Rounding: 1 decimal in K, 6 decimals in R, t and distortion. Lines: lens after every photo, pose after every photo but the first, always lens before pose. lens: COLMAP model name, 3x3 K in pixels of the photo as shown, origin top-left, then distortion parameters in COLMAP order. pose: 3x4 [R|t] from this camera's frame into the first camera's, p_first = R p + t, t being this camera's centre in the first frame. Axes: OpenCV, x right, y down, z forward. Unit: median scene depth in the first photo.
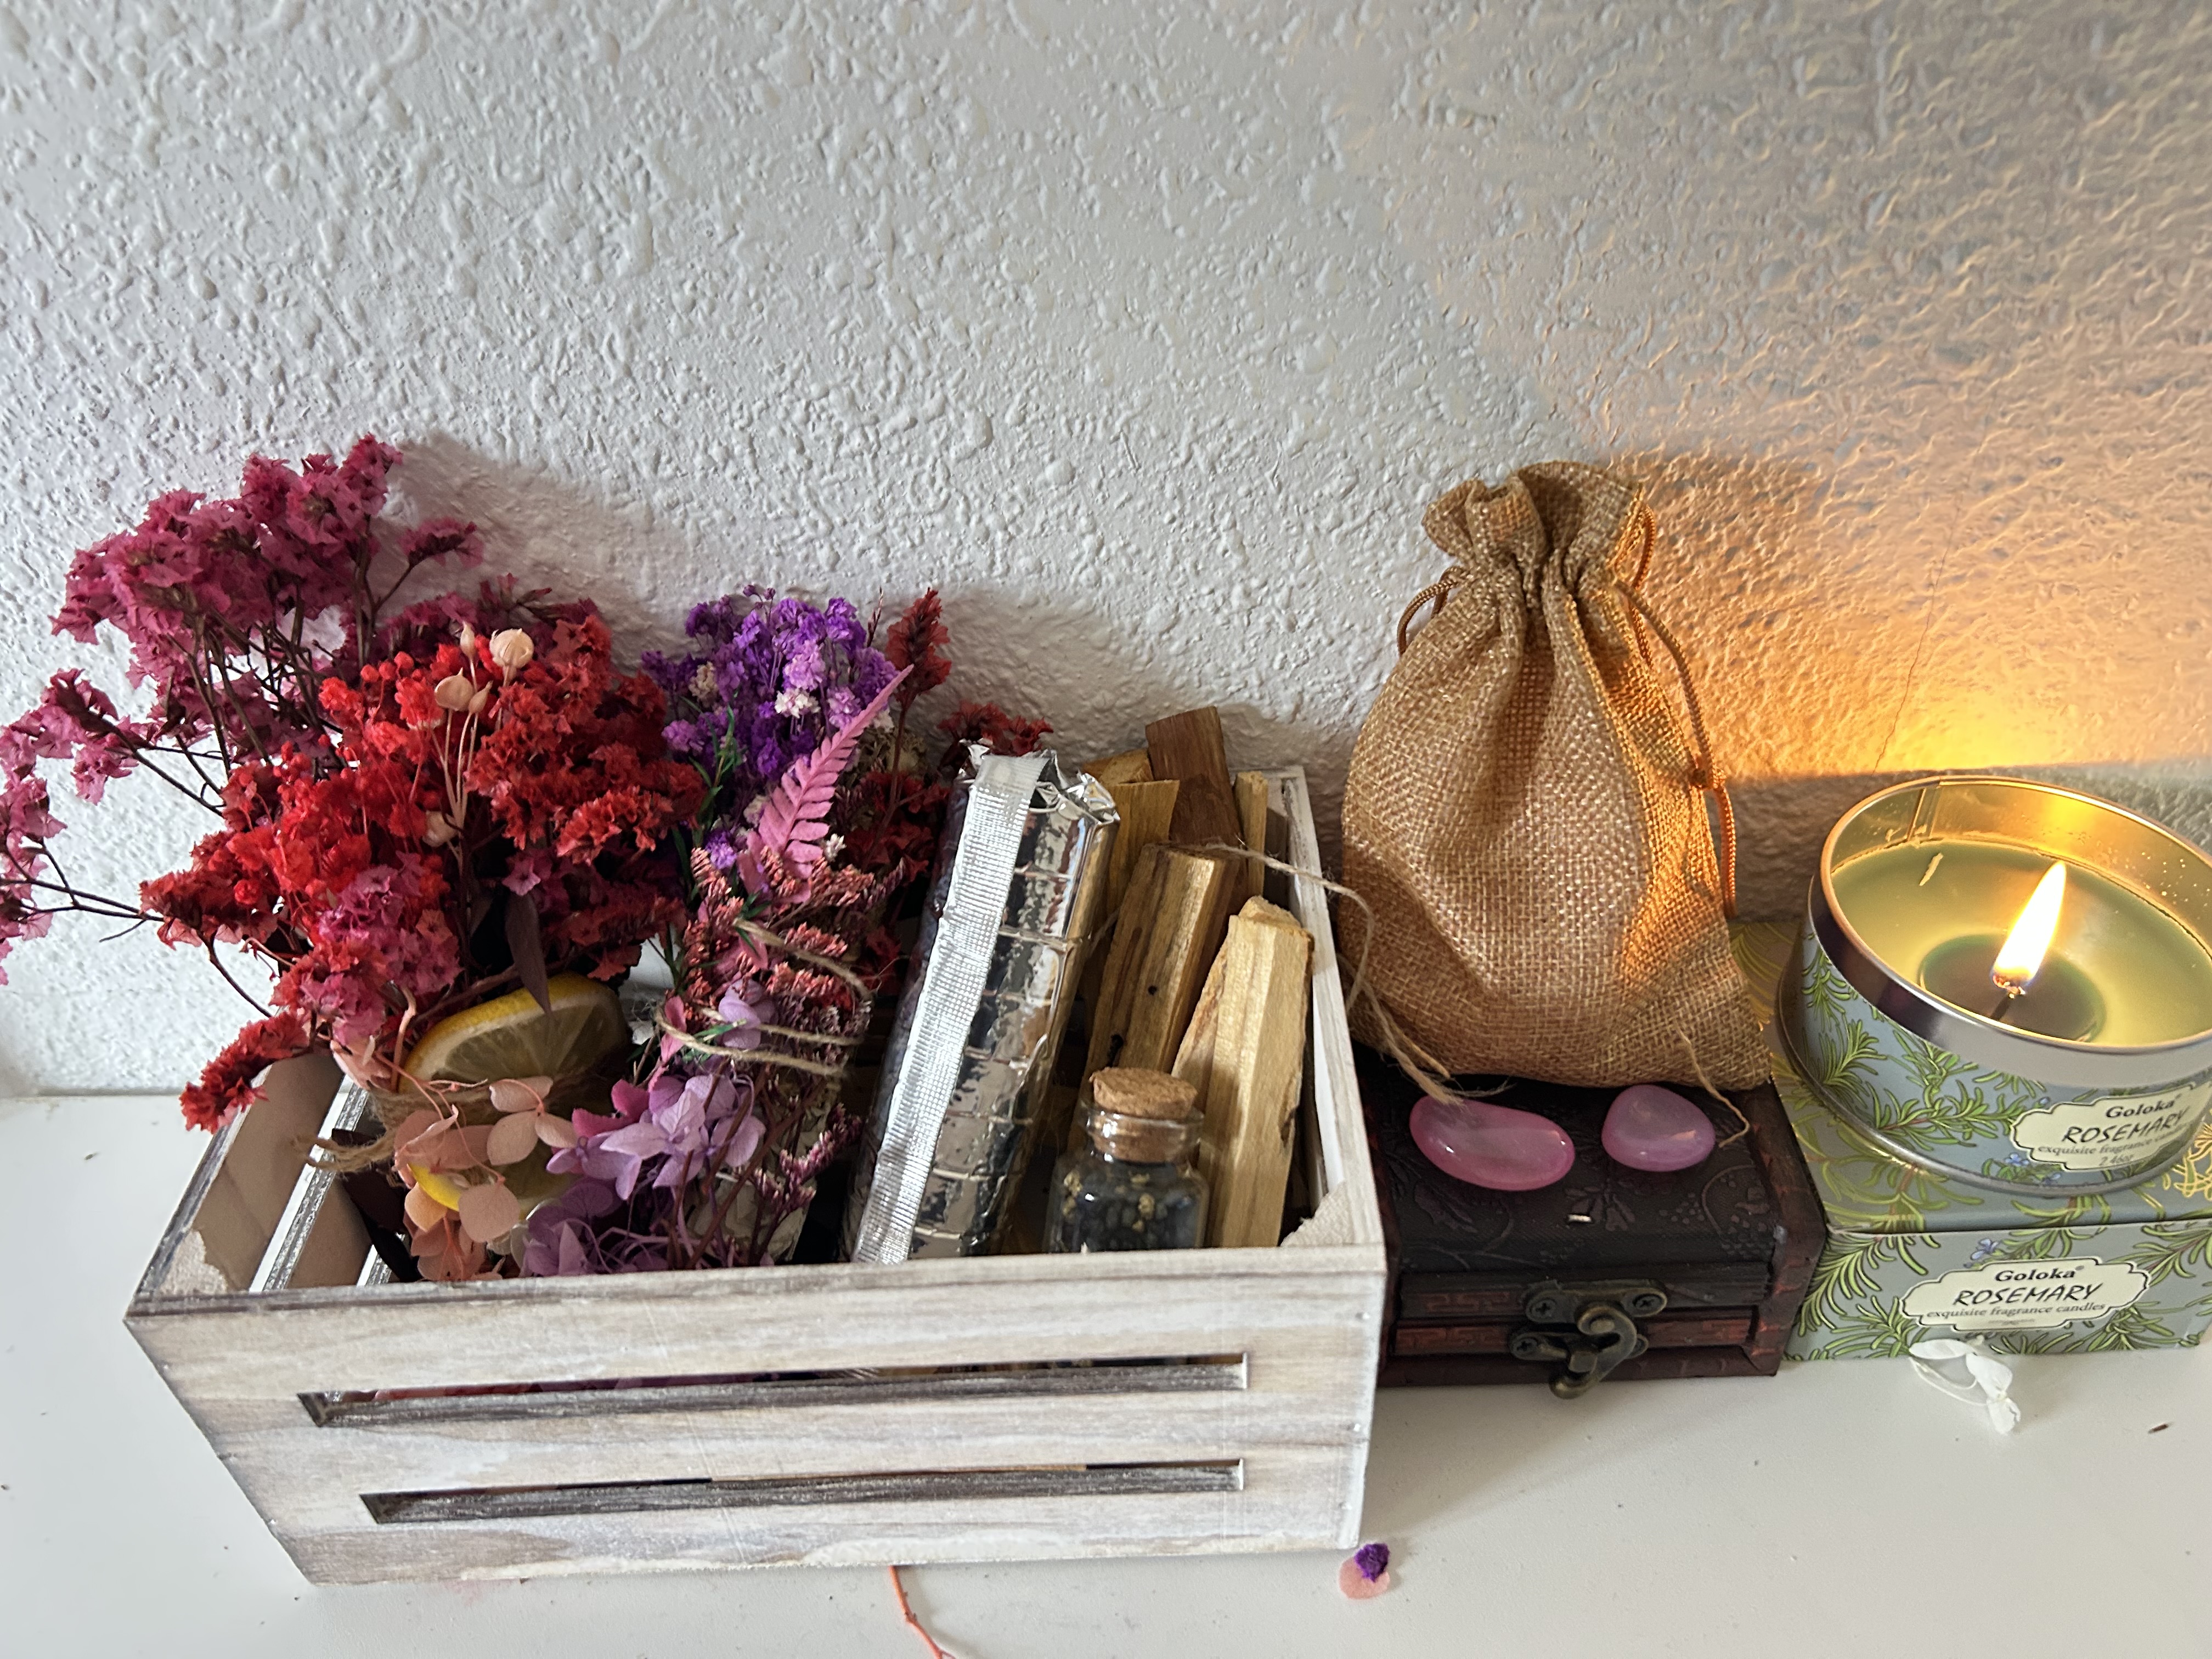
lens RADIAL K [[1645.8, 0, 1106.0], [0, 1645.8, 829.5], [0, 0, 1]] dist [0.063609, -0.089857]
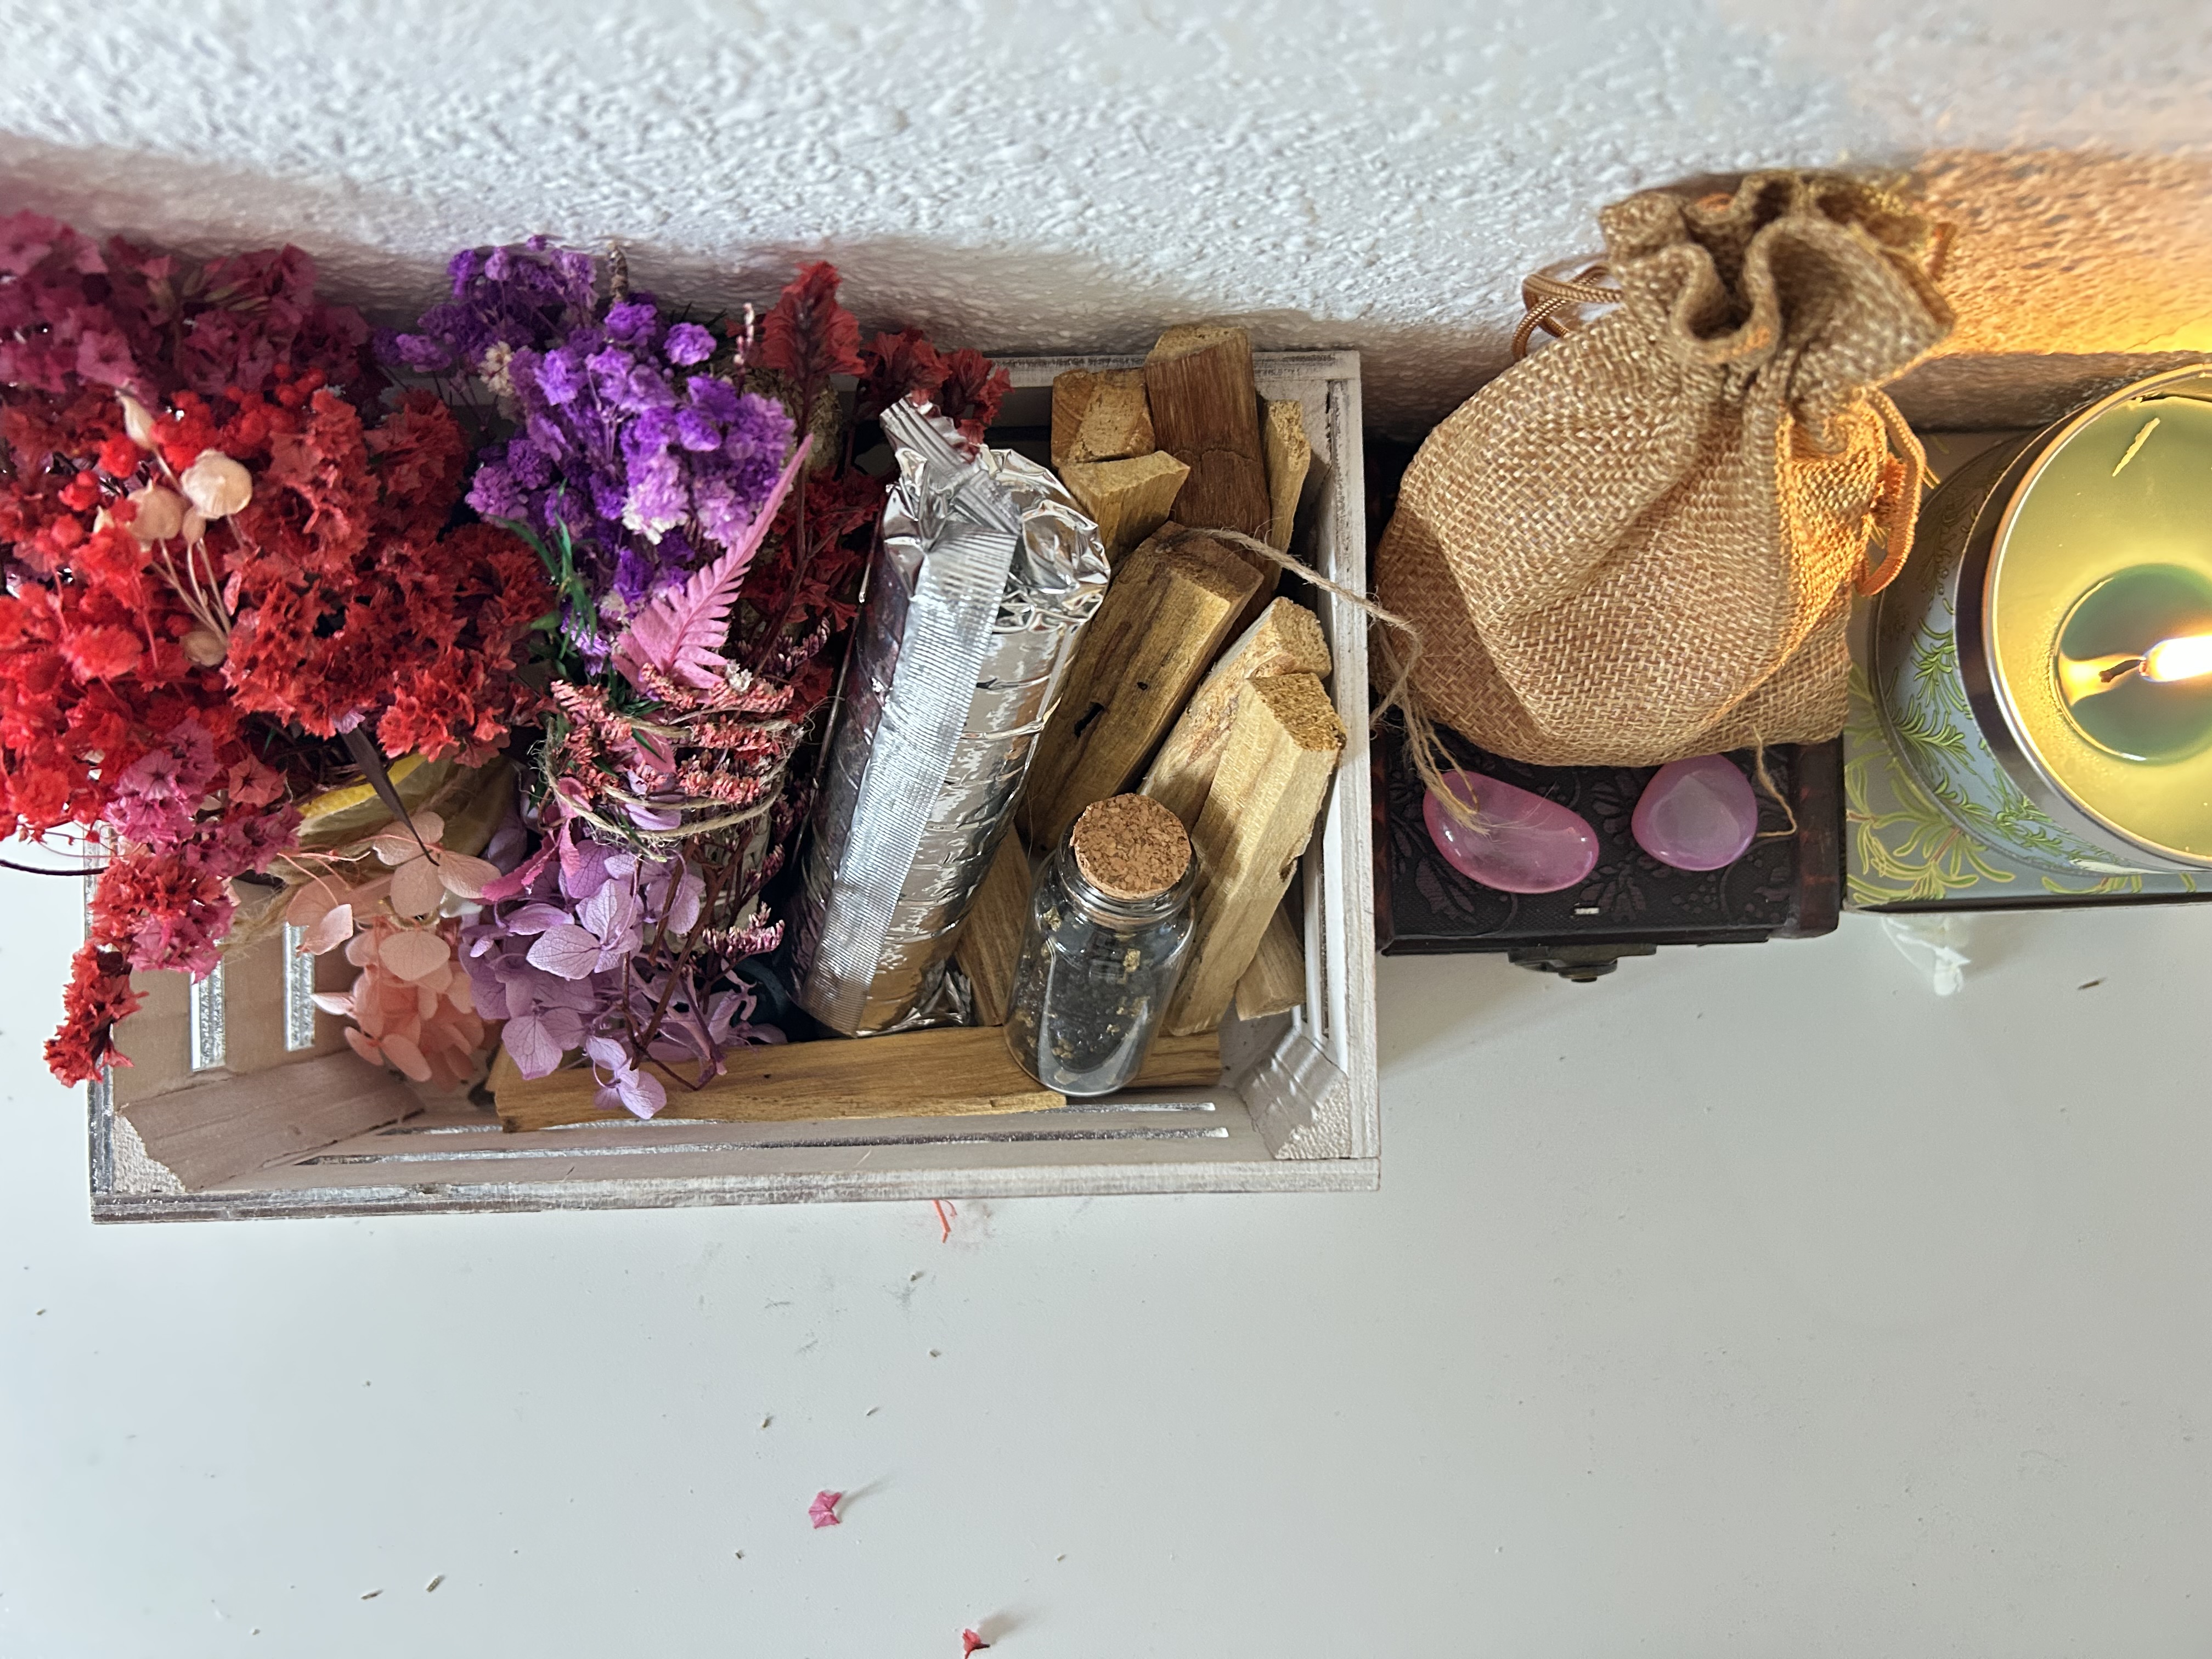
lens RADIAL K [[1703.7, 0, 1110.8], [0, 1703.7, 861.5], [0, 0, 1]] dist [0.006027, -0.006917]
pose [[0.999172, -0.010131, 0.039401, -0.023059], [-0.022913, 0.660156, 0.750779, -0.507596], [-0.033617, -0.751060, 0.659377, 0.393013]]
